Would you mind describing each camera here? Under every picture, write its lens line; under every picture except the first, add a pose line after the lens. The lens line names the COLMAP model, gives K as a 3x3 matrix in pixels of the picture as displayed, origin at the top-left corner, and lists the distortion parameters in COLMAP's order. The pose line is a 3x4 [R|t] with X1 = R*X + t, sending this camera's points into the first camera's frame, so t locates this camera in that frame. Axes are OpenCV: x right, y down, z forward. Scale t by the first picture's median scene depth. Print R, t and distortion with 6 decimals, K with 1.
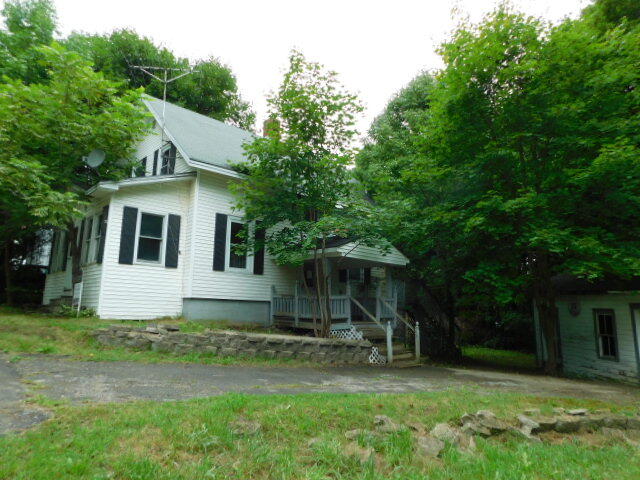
lens RADIAL K [[422.2, 0, 321.8], [0, 422.2, 236.8], [0, 0, 1]] dist [-0.071252, 0.059773]
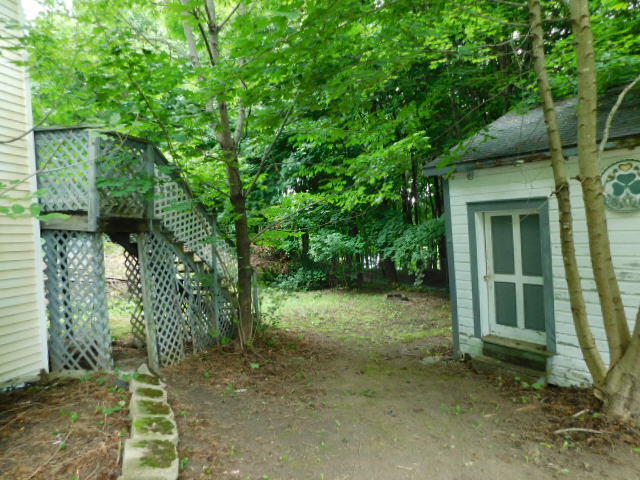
lens RADIAL K [[422.2, 0, 321.8], [0, 422.2, 236.8], [0, 0, 1]] dist [-0.071252, 0.059773]
pose [[0.853374, -0.070606, 0.516496, 0.256803], [-0.013074, 0.987575, 0.156605, 0.180157], [-0.521136, -0.140395, 0.841847, 0.946695]]
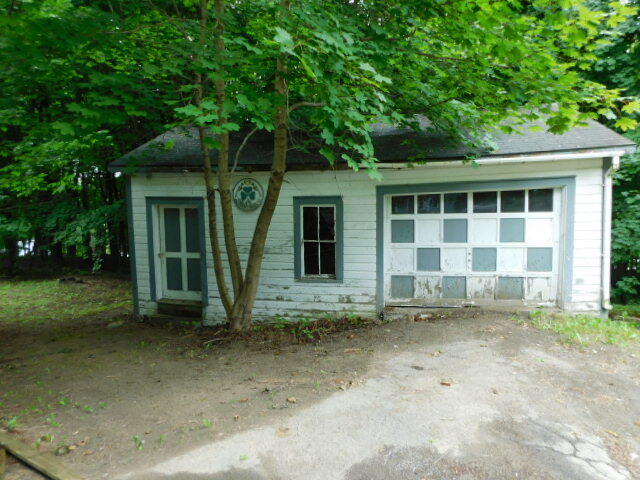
lens RADIAL K [[422.2, 0, 321.8], [0, 422.2, 236.8], [0, 0, 1]] dist [-0.071252, 0.059773]
pose [[0.273086, -0.092495, 0.957533, 0.122258], [-0.136931, 0.981494, 0.133862, 0.153252], [-0.952194, -0.167672, 0.255367, 0.853323]]
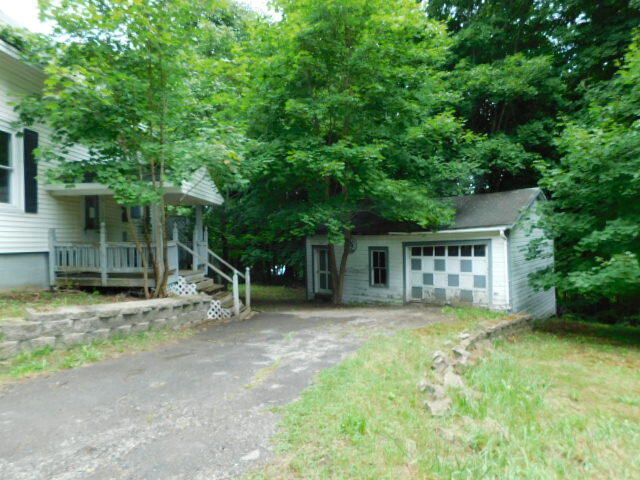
lens RADIAL K [[422.2, 0, 321.8], [0, 422.2, 236.8], [0, 0, 1]] dist [-0.071252, 0.059773]
pose [[0.724390, -0.023260, 0.688998, -0.292972], [-0.087718, 0.988197, 0.125585, 0.005589], [-0.683787, -0.151410, 0.713800, 0.242812]]
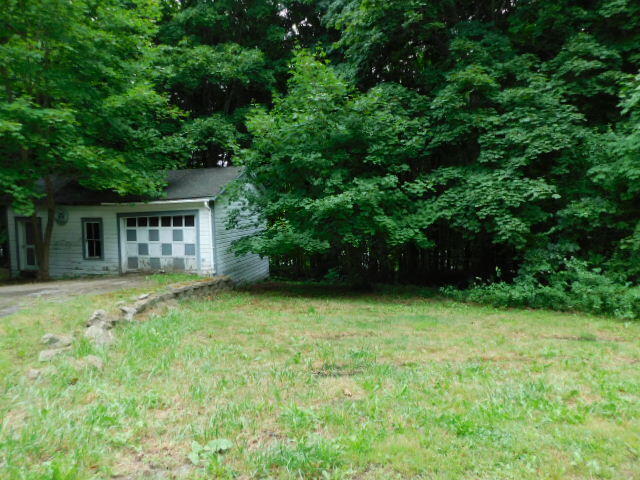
lens RADIAL K [[422.2, 0, 321.8], [0, 422.2, 236.8], [0, 0, 1]] dist [-0.071252, 0.059773]
pose [[0.276845, -0.070337, 0.958337, -0.270559], [-0.148496, 0.982205, 0.114986, -0.003920], [-0.949371, -0.174143, 0.261473, 0.071534]]
